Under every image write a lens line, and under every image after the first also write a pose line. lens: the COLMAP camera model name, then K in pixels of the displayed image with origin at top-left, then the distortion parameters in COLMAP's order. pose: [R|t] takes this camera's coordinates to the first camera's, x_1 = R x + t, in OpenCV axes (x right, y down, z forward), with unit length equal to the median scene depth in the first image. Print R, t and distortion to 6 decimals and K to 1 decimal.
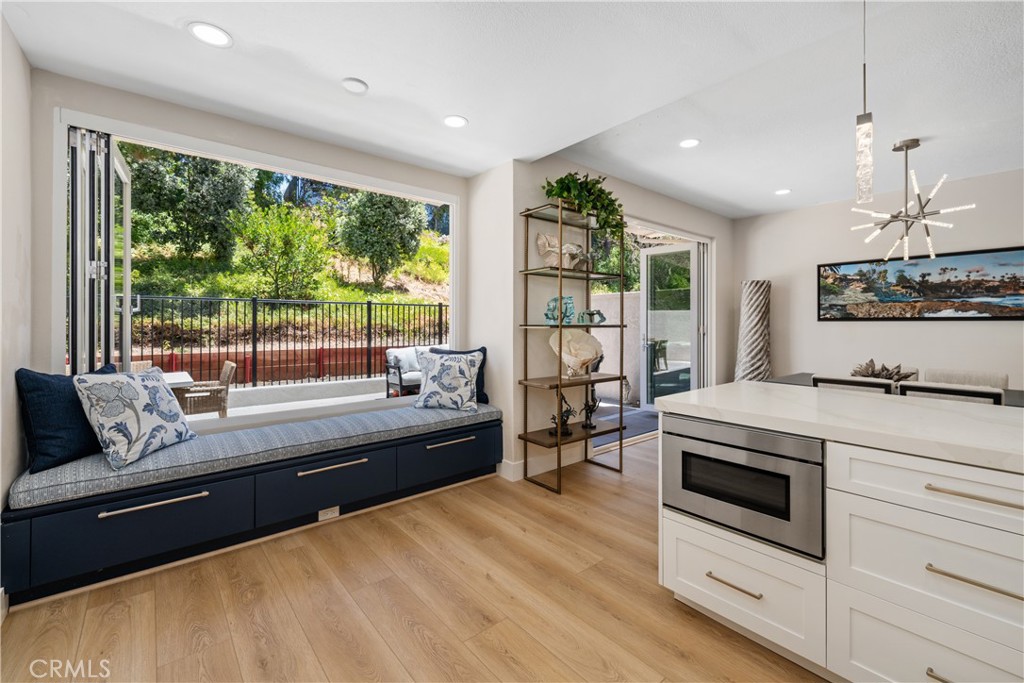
lens RADIAL K [[433.9, 0, 531.2], [0, 433.9, 320.3], [0, 0, 1]] dist [-0.000118, 0.002083]
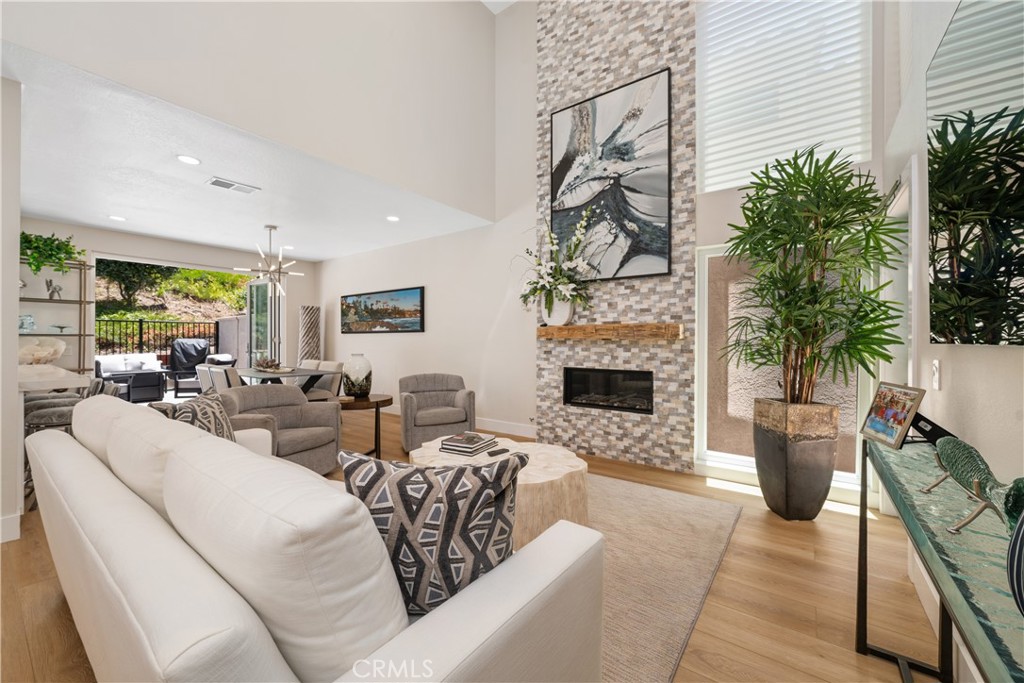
lens RADIAL K [[396.4, 0, 516.4], [0, 396.4, 340.5], [0, 0, 1]] dist [0.000060, -0.000118]
pose [[0.977482, -0.001697, 0.211011, 1.120302], [-0.000633, 0.999940, 0.010973, 0.010966], [-0.211016, -0.010859, 0.977422, -0.533273]]
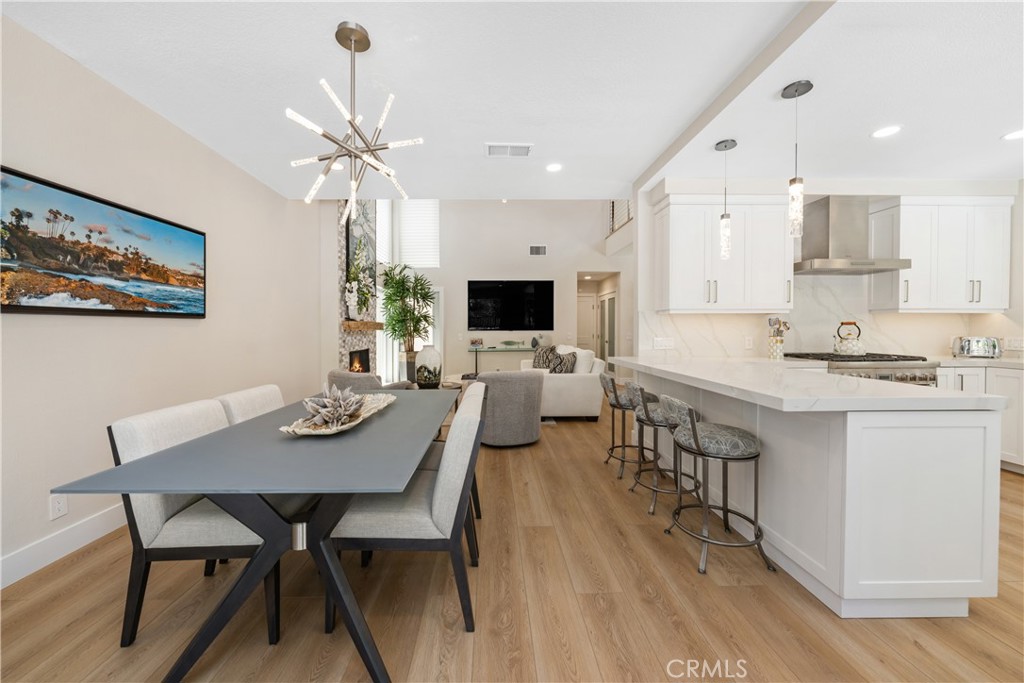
lens RADIAL K [[396.4, 0, 505.5], [0, 396.4, 333.4], [0, 0, 1]] dist [0.000060, -0.000118]
pose [[-0.767386, -0.007436, 0.641142, 0.236914], [-0.005316, 0.999972, 0.005235, 0.018250], [-0.641163, 0.000610, -0.767404, 0.996386]]
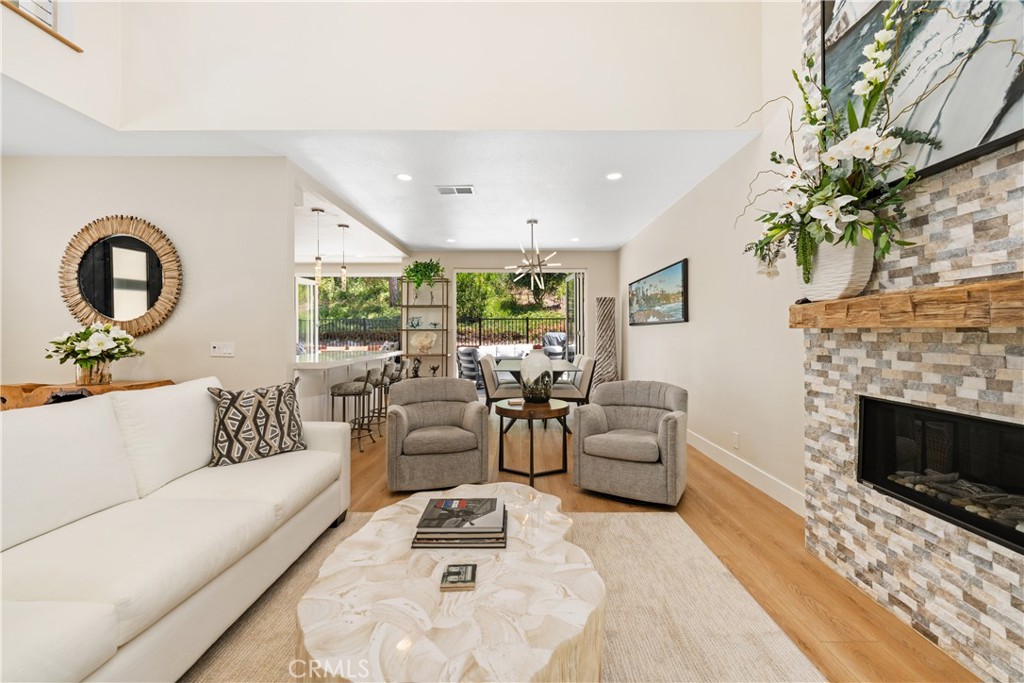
lens RADIAL K [[418.9, 0, 514.0], [0, 418.9, 330.9], [0, 0, 1]] dist [0.001439, 0.001081]
pose [[0.741834, -0.006178, -0.670555, 1.455026], [0.006719, 0.999976, -0.001780, 0.017270], [0.670550, -0.003185, 0.741858, -0.195569]]
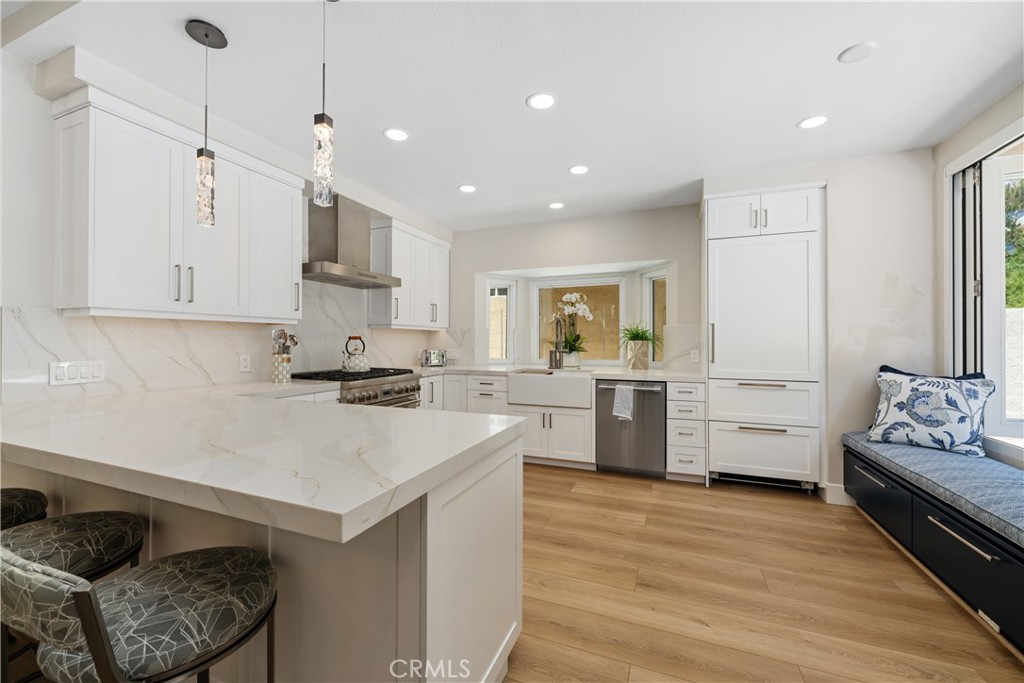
lens RADIAL K [[396.4, 0, 513.1], [0, 396.4, 340.1], [0, 0, 1]] dist [0.000060, -0.000118]
pose [[-0.897933, -0.002756, -0.440123, 0.282024], [0.002234, 0.999939, -0.010820, 0.011322], [0.440126, -0.010699, -0.897872, 0.728878]]
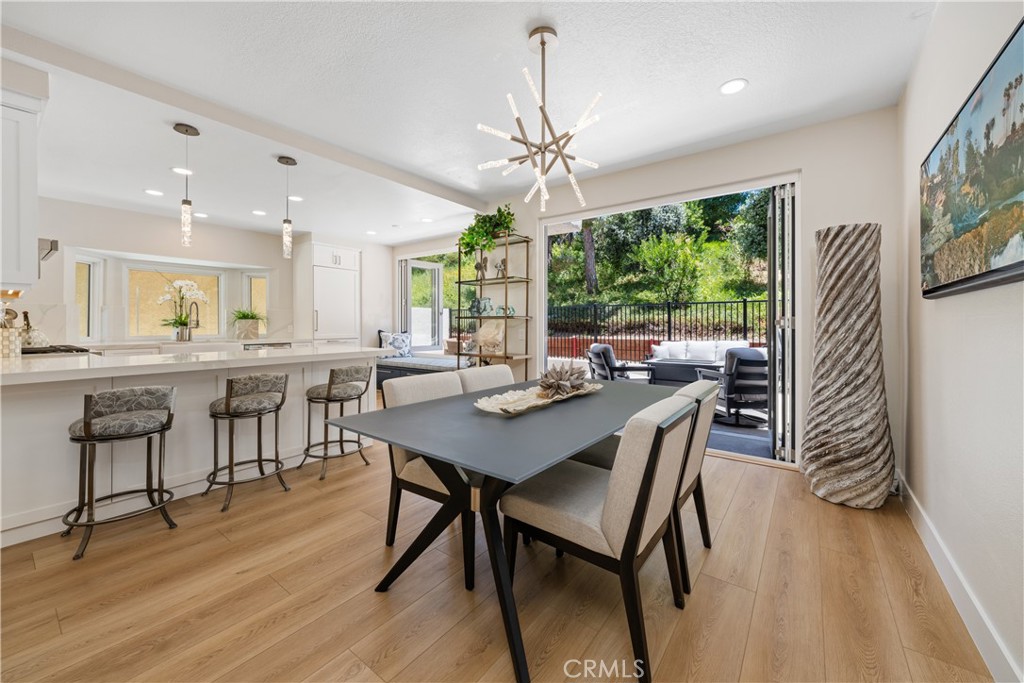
lens RADIAL K [[396.4, 0, 509.3], [0, 396.4, 327.7], [0, 0, 1]] dist [0.000060, -0.000118]
pose [[0.188193, 0.006417, -0.982111, 1.120059], [0.006884, 0.999945, 0.007852, 0.026825], [0.982108, -0.008239, 0.188138, 0.635808]]
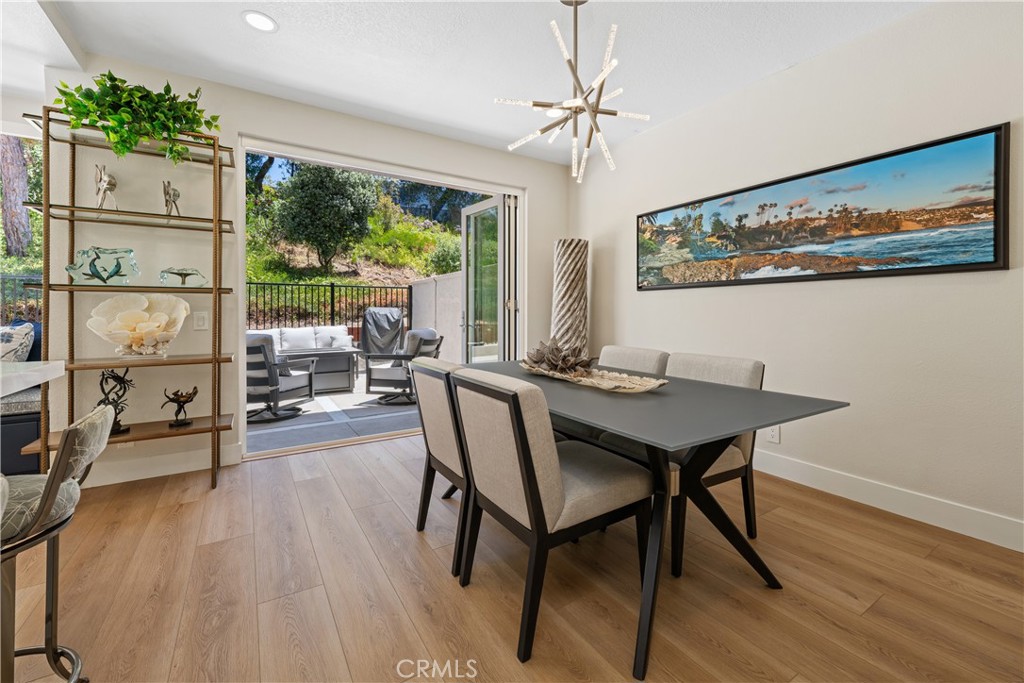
lens RADIAL K [[418.9, 0, 527.4], [0, 418.9, 311.9], [0, 0, 1]] dist [0.001439, 0.001081]
pose [[0.991260, -0.002833, -0.131890, 0.662585], [0.003680, 0.999974, 0.006176, 0.038124], [0.131869, -0.006607, 0.991245, 0.306751]]
